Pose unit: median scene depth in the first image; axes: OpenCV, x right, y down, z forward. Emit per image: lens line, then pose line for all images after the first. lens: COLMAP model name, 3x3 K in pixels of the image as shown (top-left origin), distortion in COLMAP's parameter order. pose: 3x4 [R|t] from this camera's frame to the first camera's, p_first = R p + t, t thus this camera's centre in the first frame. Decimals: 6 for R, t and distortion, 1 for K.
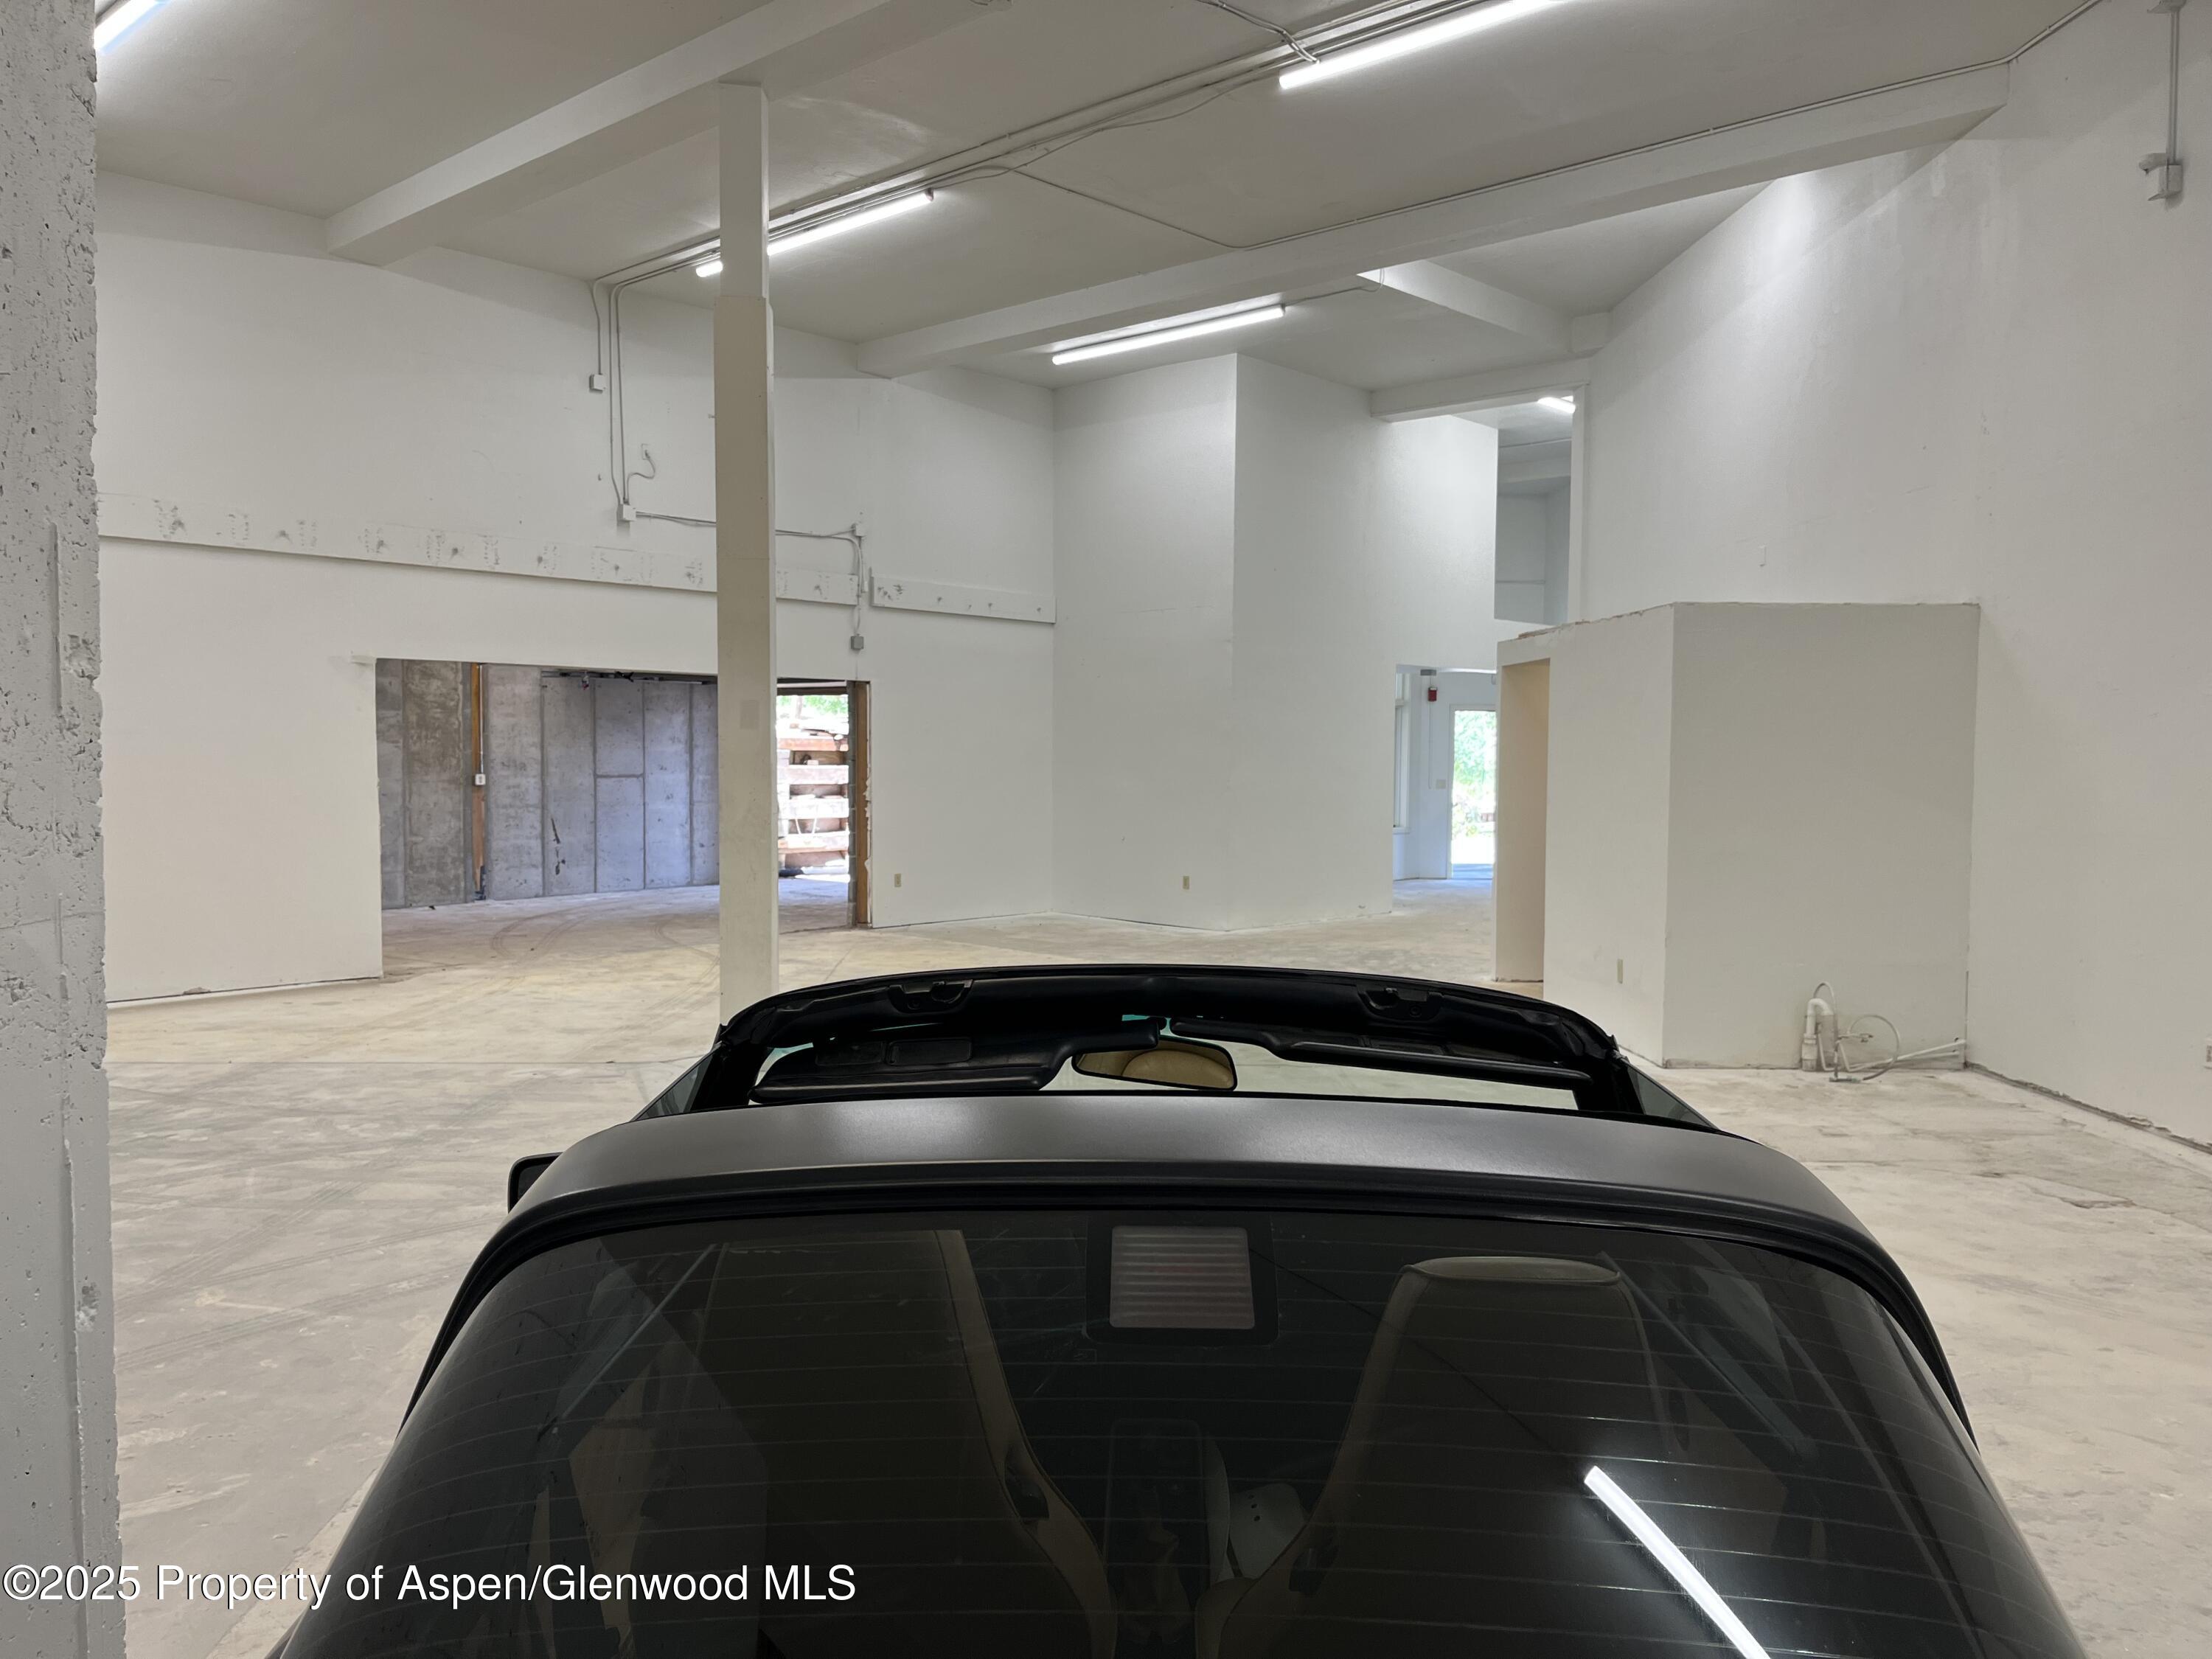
lens RADIAL K [[1674.3, 0, 1086.0], [0, 1674.3, 835.7], [0, 0, 1]] dist [0.071208, -0.097086]
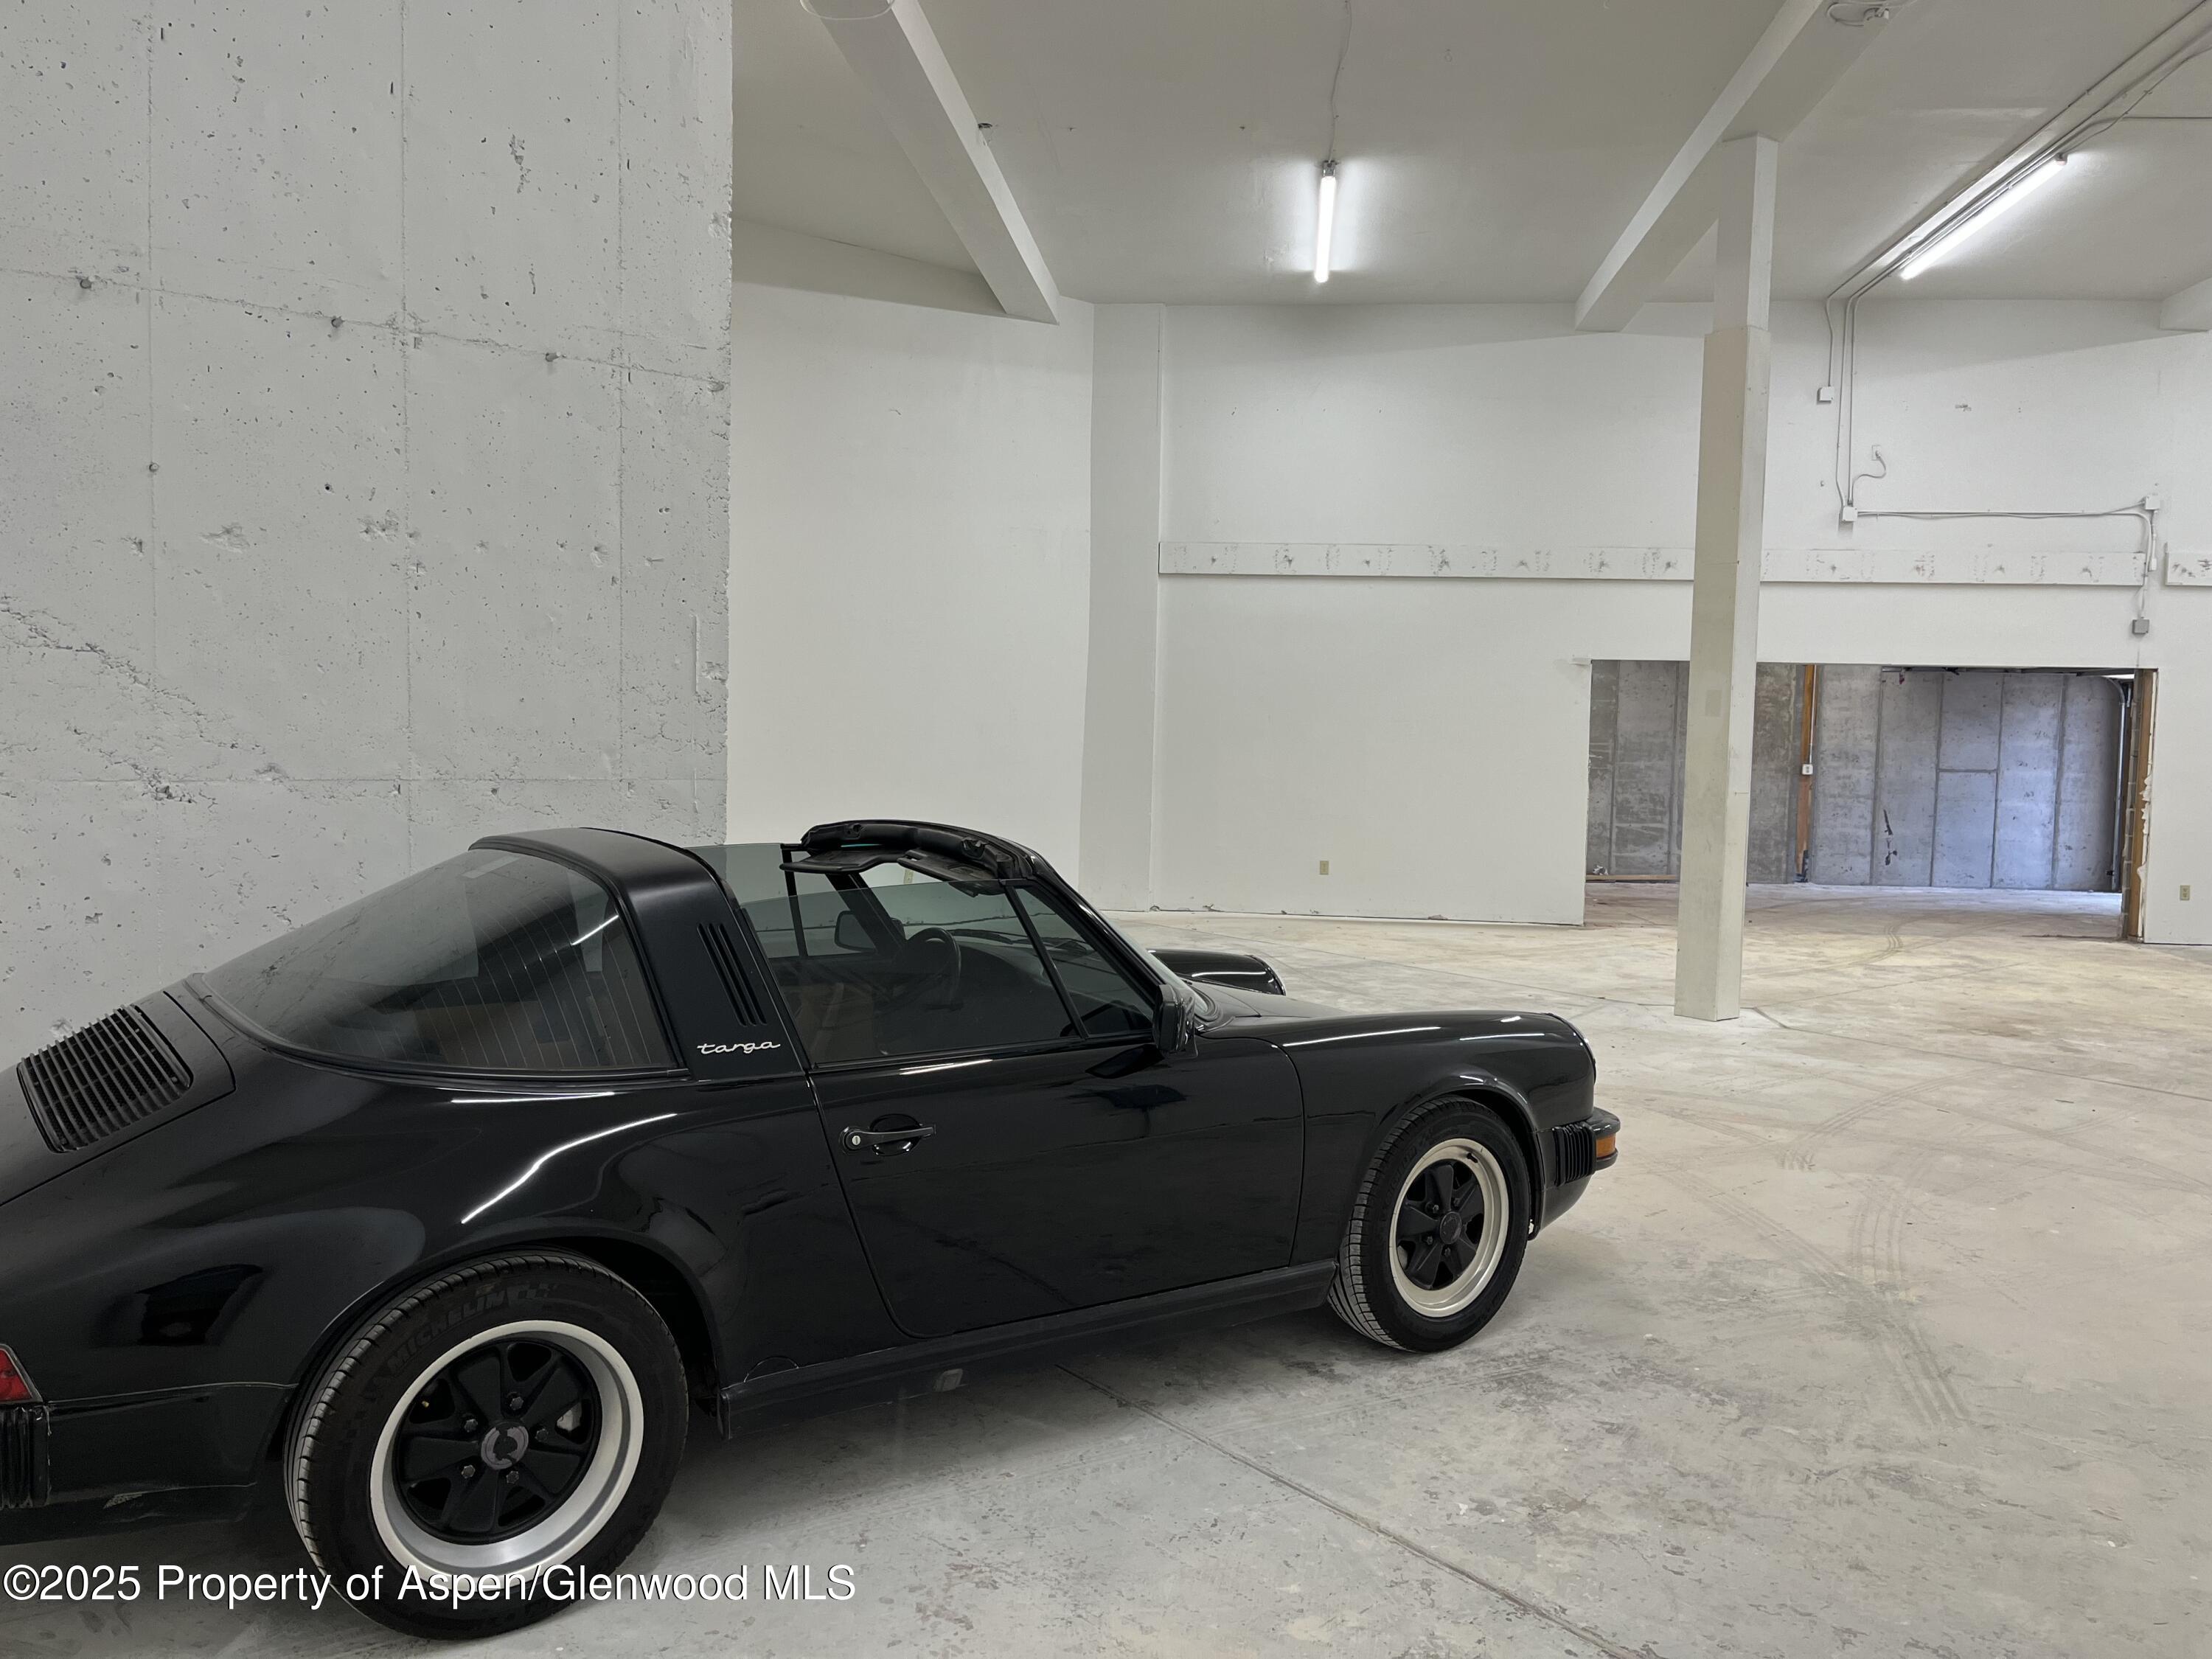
lens RADIAL K [[1671.7, 0, 1113.6], [0, 1671.7, 829.0], [0, 0, 1]] dist [0.079675, -0.106412]
pose [[0.611767, 0.056272, -0.789034, 0.215290], [-0.059074, 0.997931, 0.025368, 0.003089], [0.788829, 0.031092, 0.613826, 0.000615]]
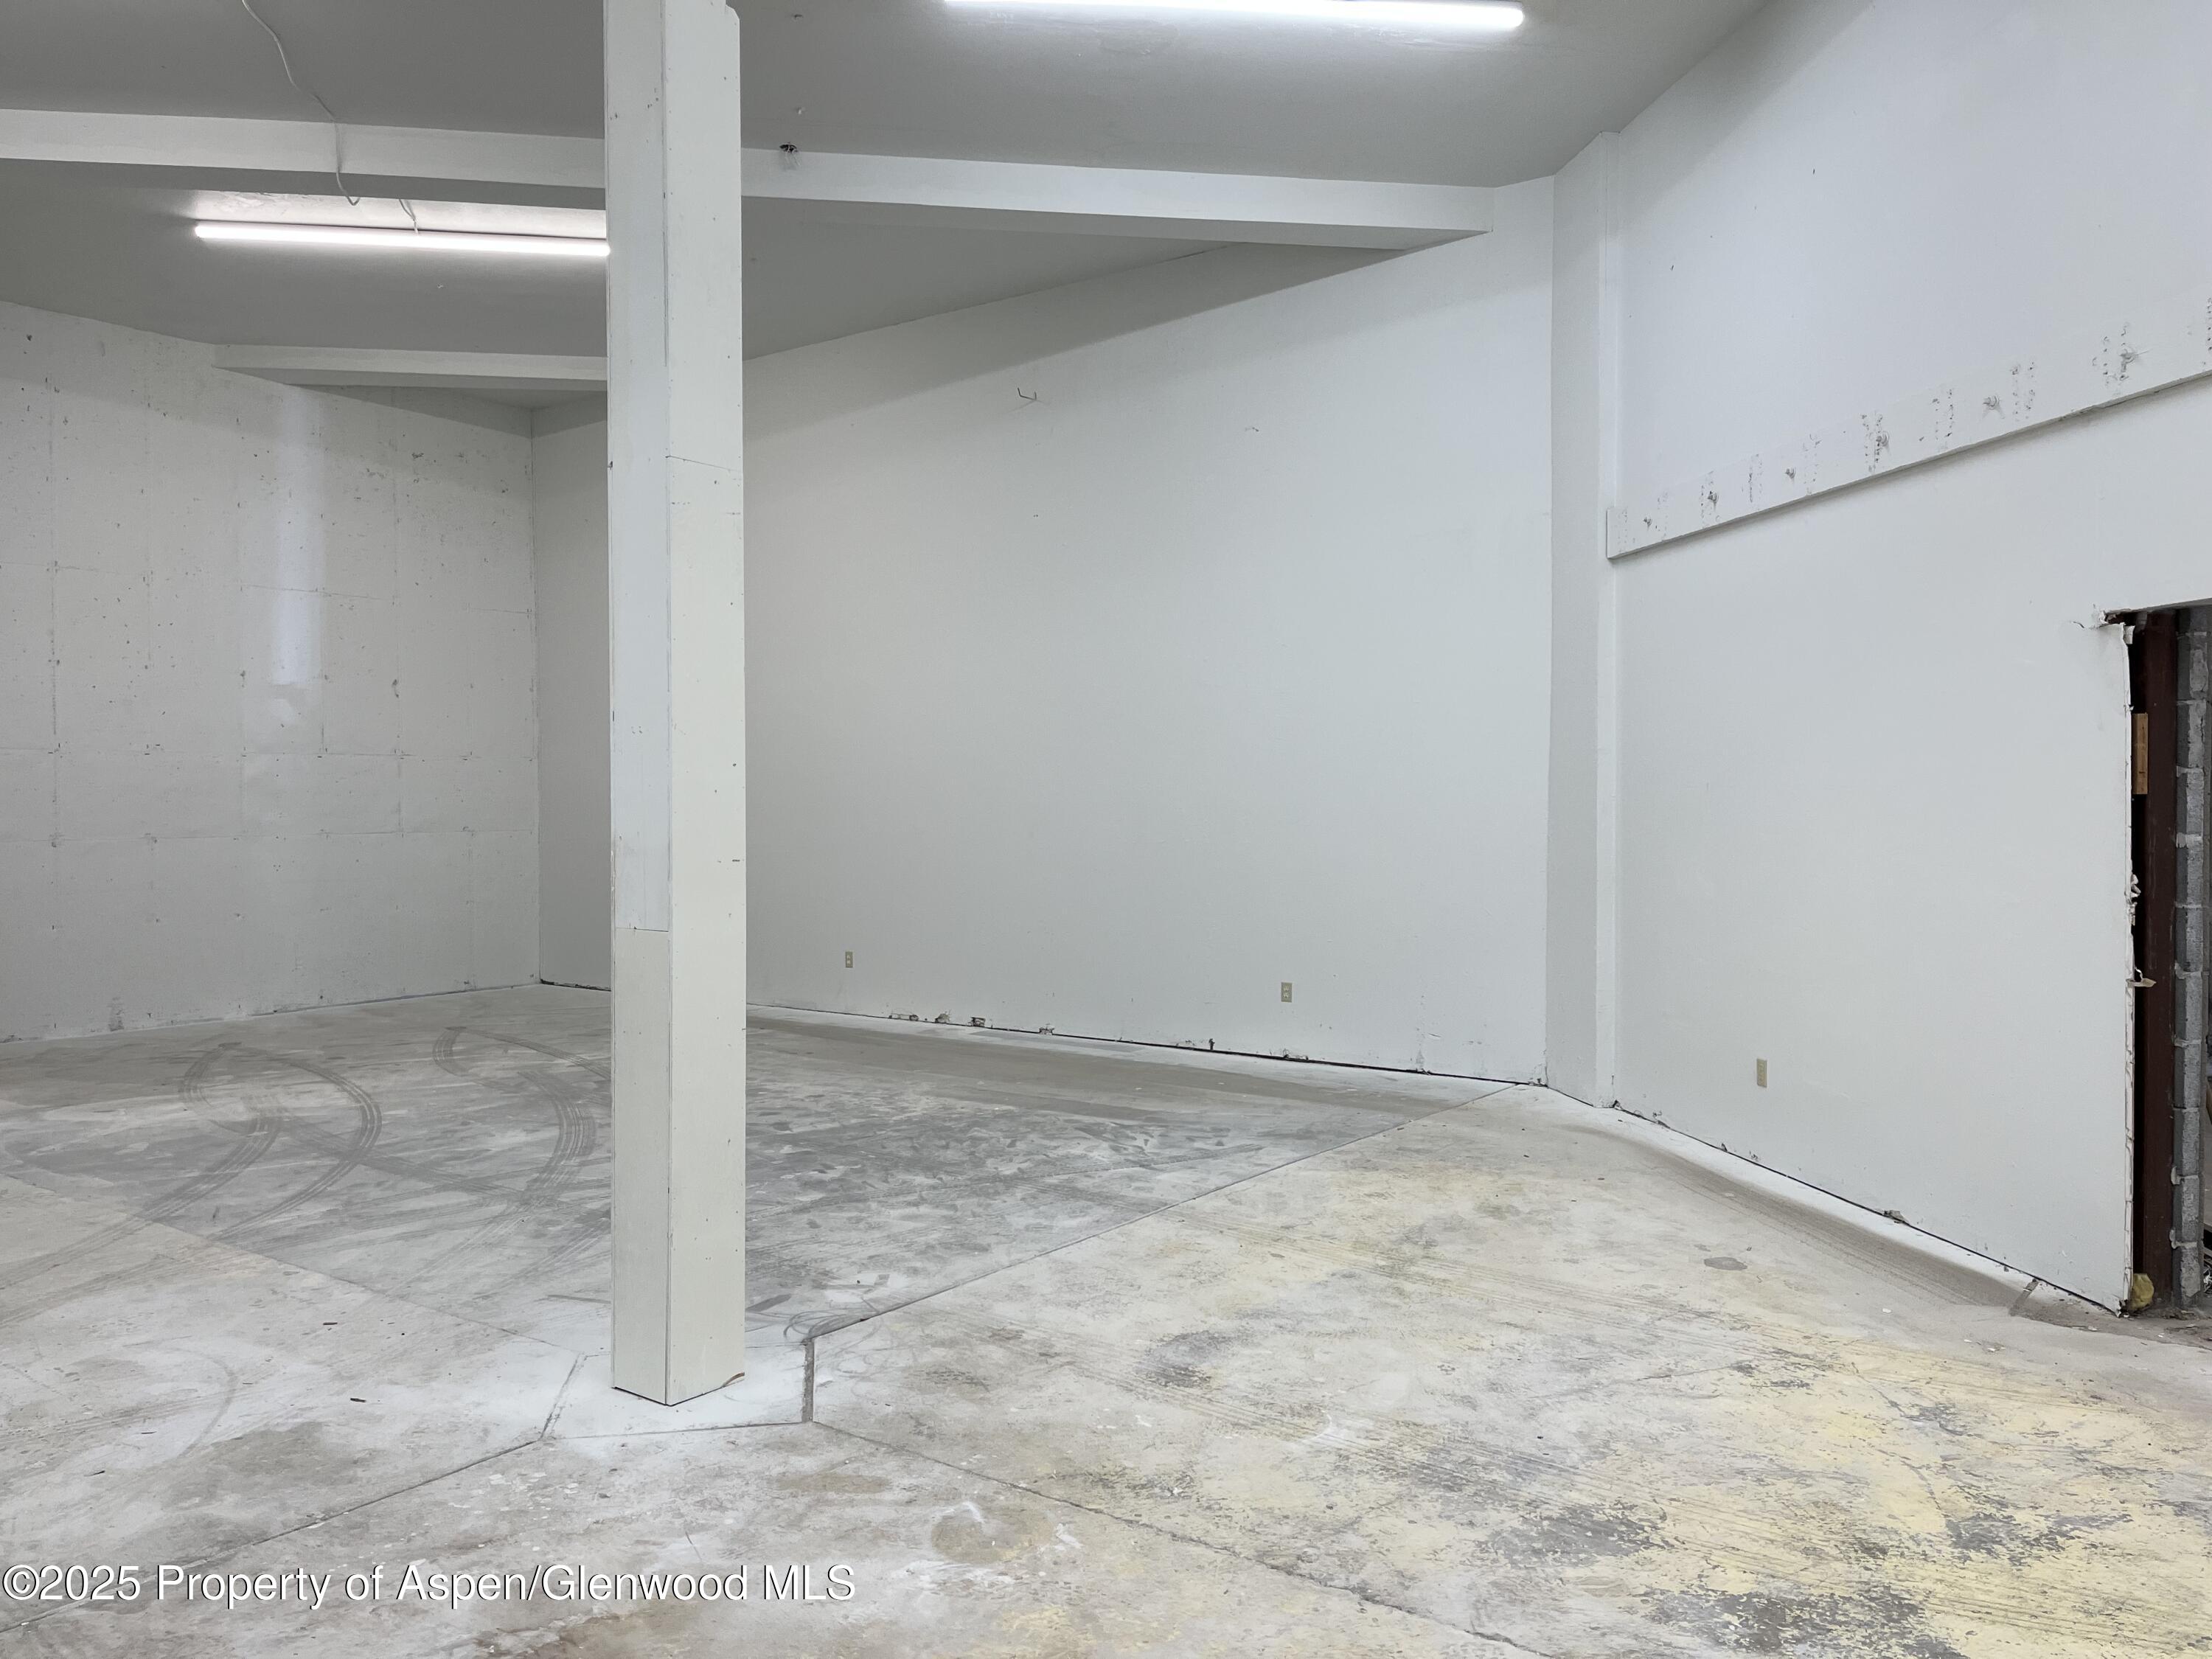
lens RADIAL K [[1679.0, 0, 1109.1], [0, 1679.0, 823.2], [0, 0, 1]] dist [0.060692, -0.070114]
pose [[-0.617991, 0.006432, -0.786159, 0.071681], [-0.040851, 0.998353, 0.040281, -0.036863], [0.785123, 0.057009, -0.616710, 0.716032]]
